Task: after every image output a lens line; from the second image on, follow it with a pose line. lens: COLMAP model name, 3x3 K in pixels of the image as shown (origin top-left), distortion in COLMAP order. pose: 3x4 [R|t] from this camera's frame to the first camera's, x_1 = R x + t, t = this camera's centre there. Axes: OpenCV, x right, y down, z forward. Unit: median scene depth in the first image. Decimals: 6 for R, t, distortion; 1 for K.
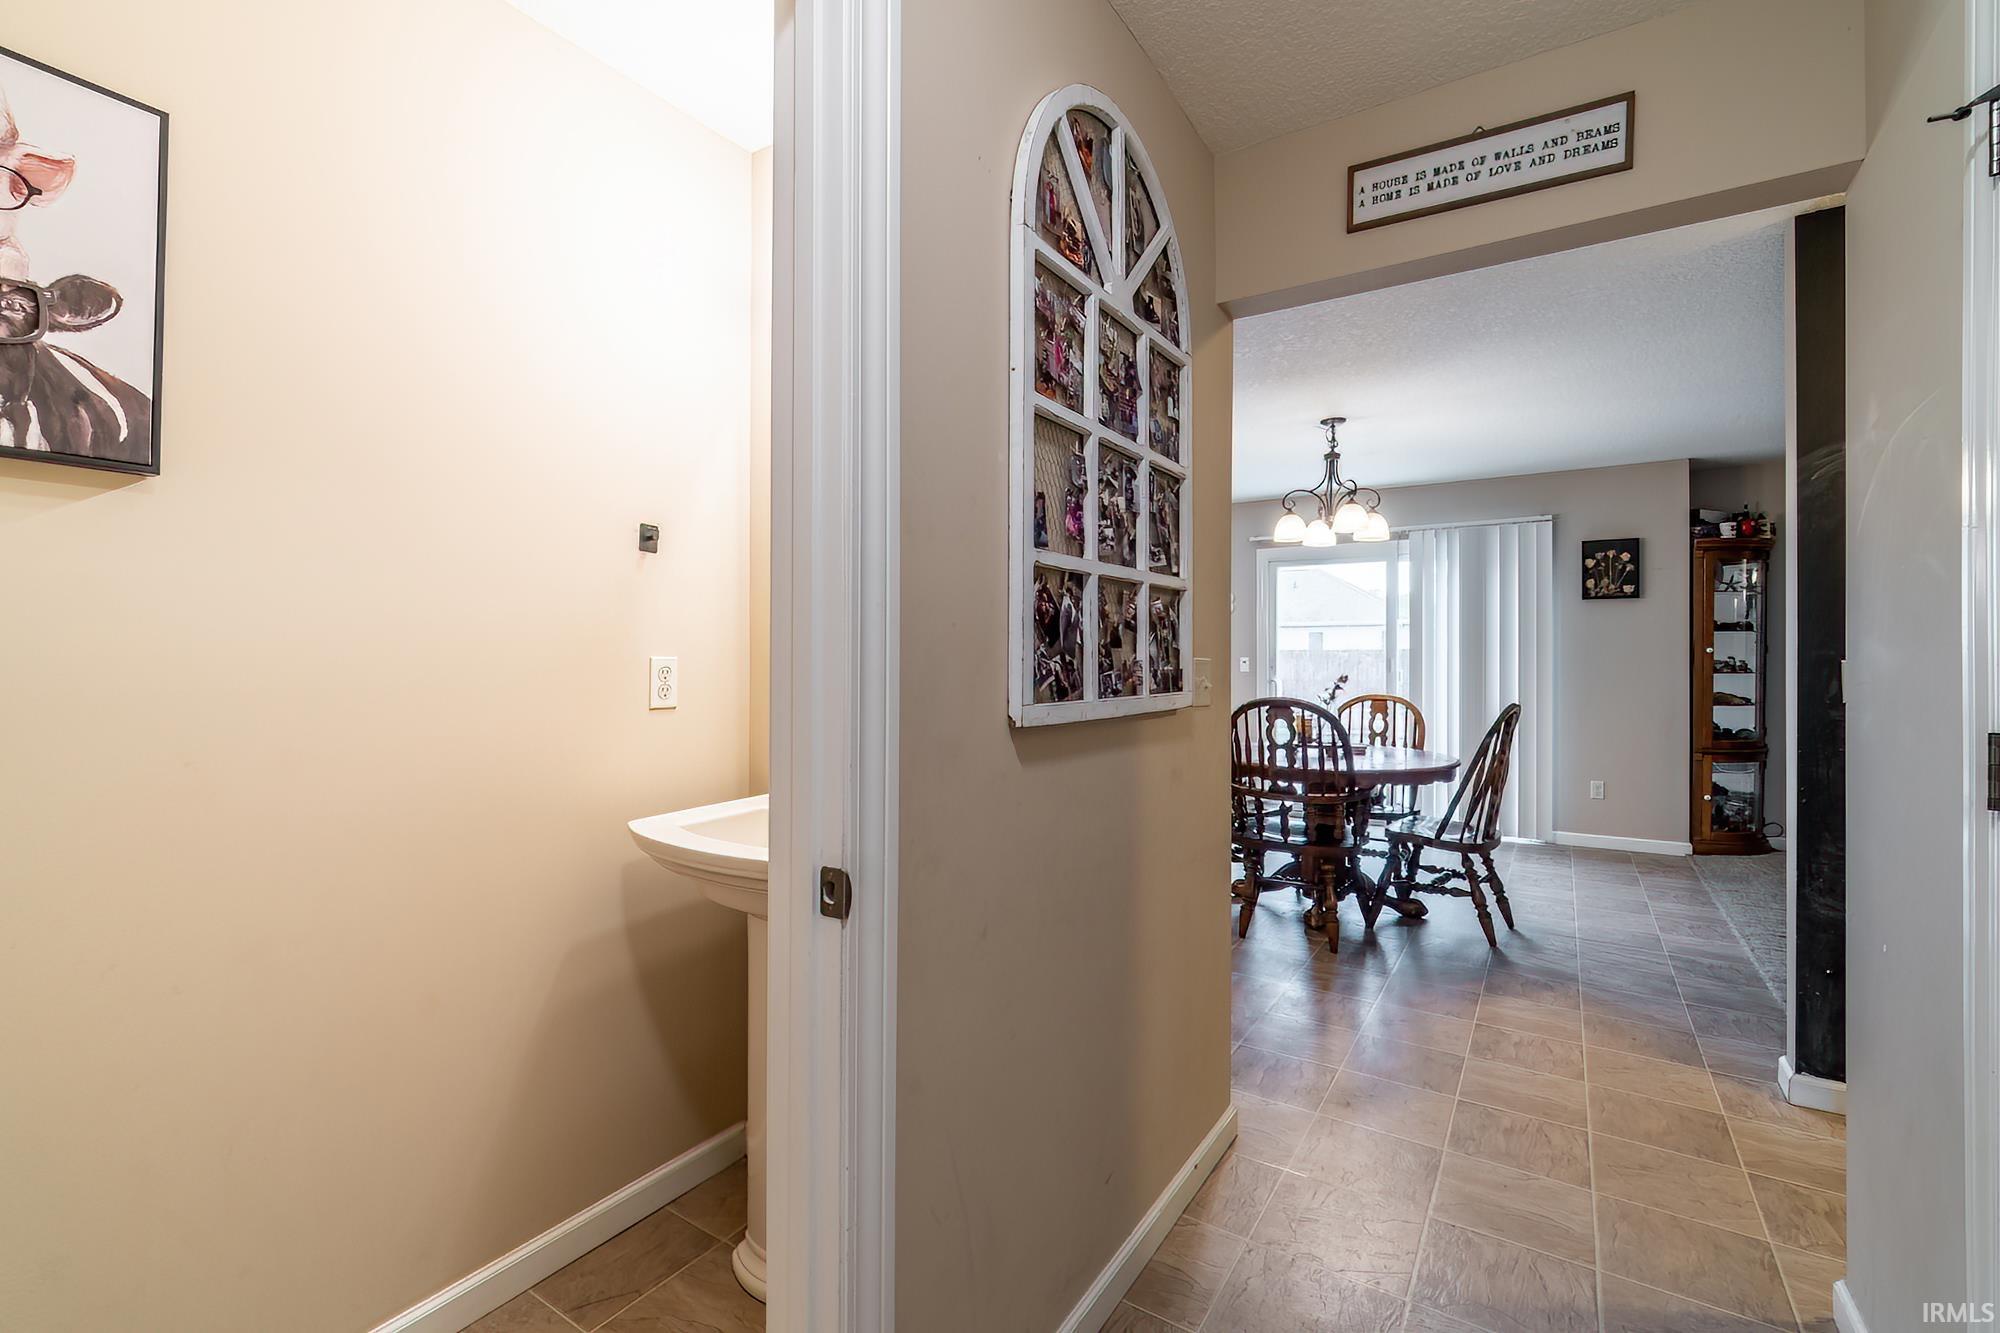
lens RADIAL K [[870.6, 0, 972.1], [0, 870.6, 644.2], [0, 0, 1]] dist [0.000260, -0.001321]
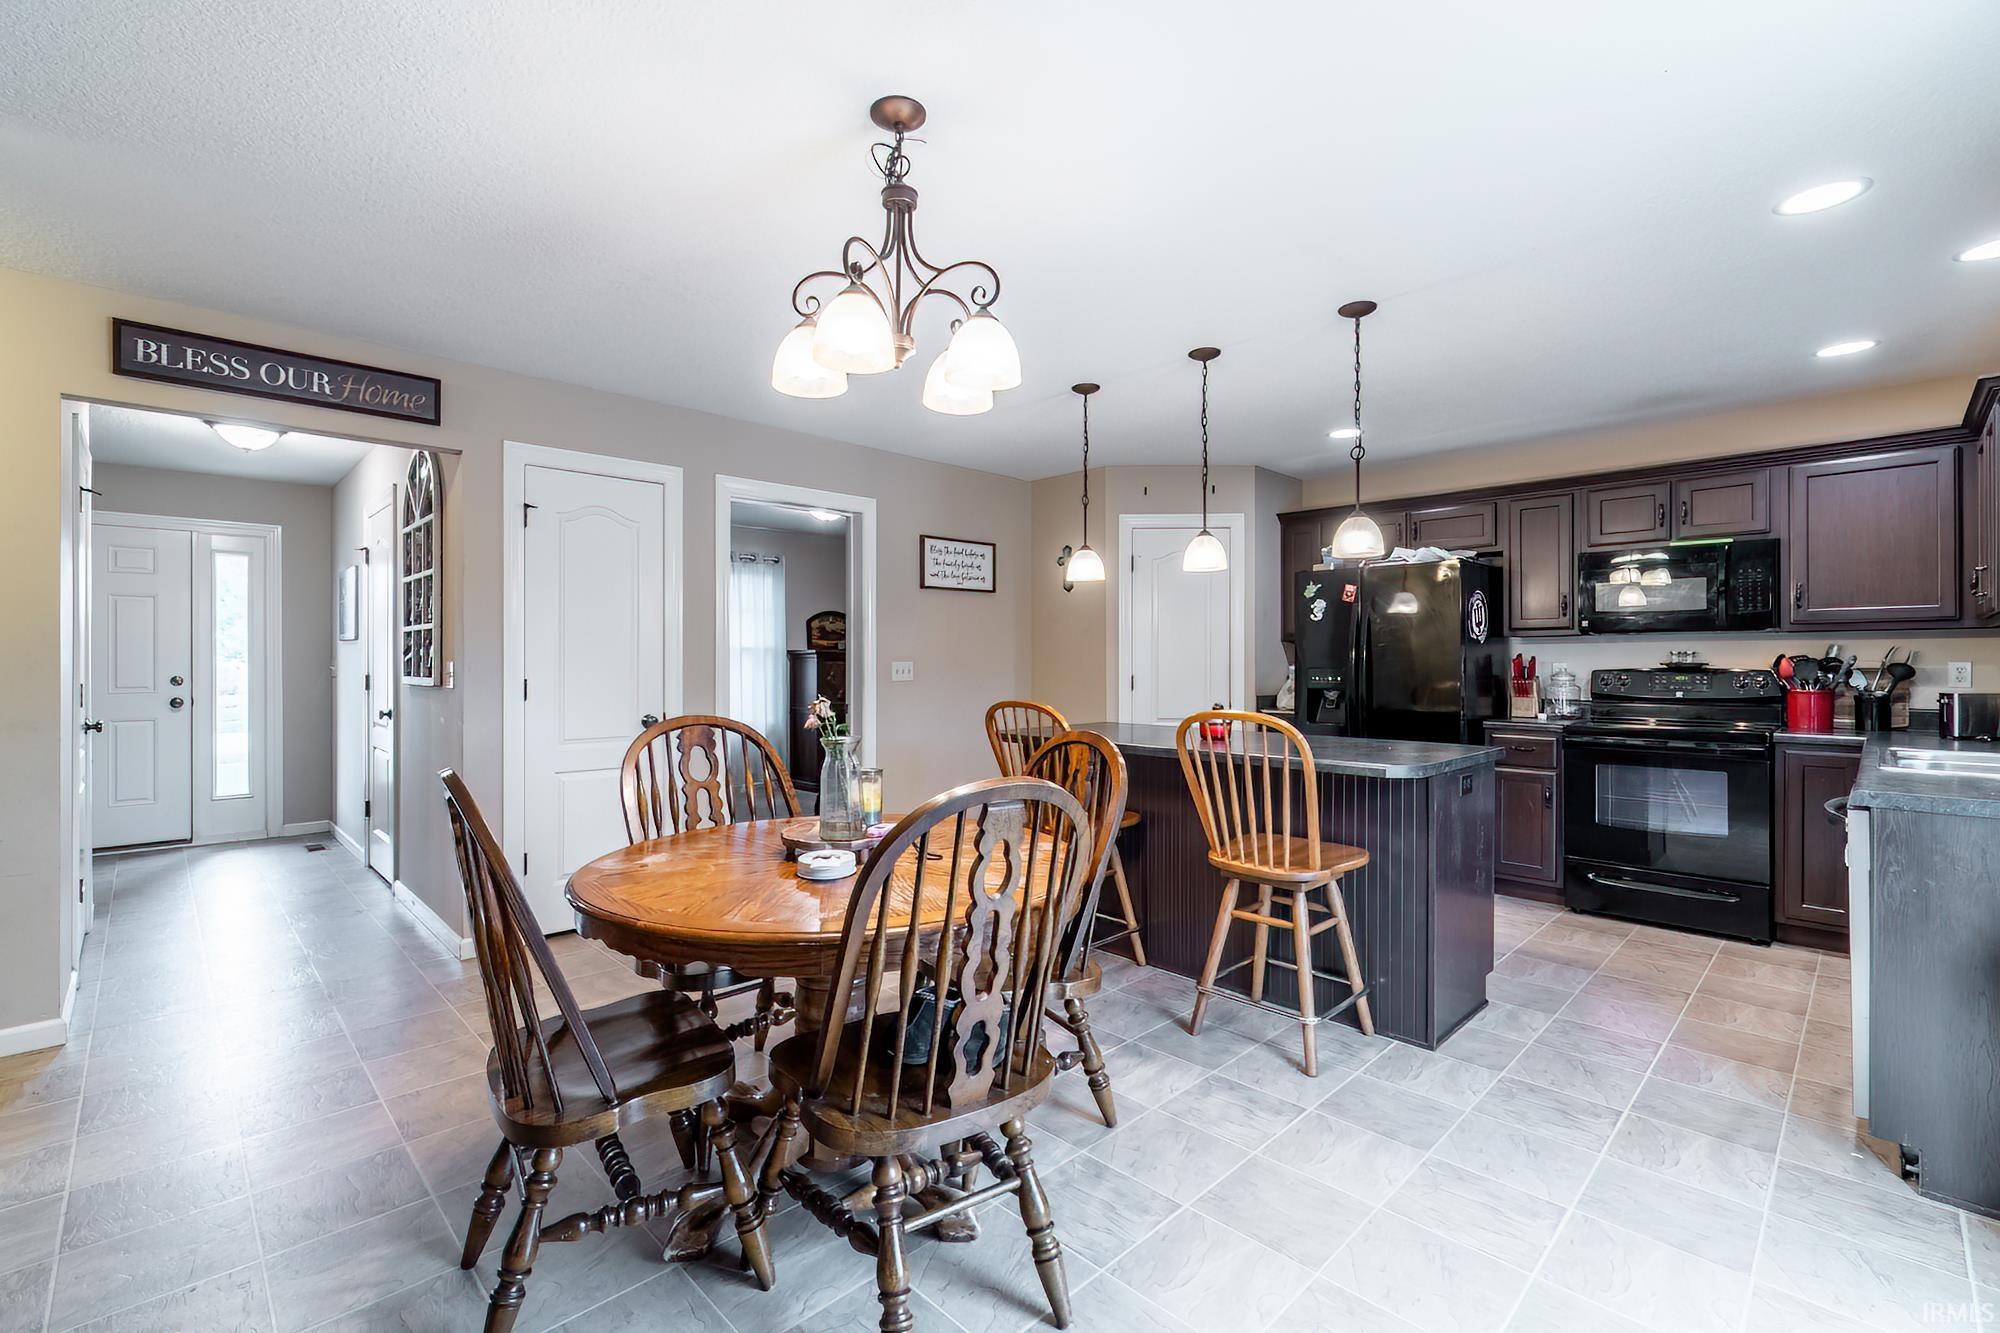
lens RADIAL K [[870.6, 0, 982.5], [0, 870.6, 660.1], [0, 0, 1]] dist [0.000260, -0.001321]
pose [[-0.209087, -0.006435, -0.977876, 0.840551], [0.014669, 0.999845, -0.009716, 0.017879], [0.977787, -0.016376, -0.208960, 1.151476]]
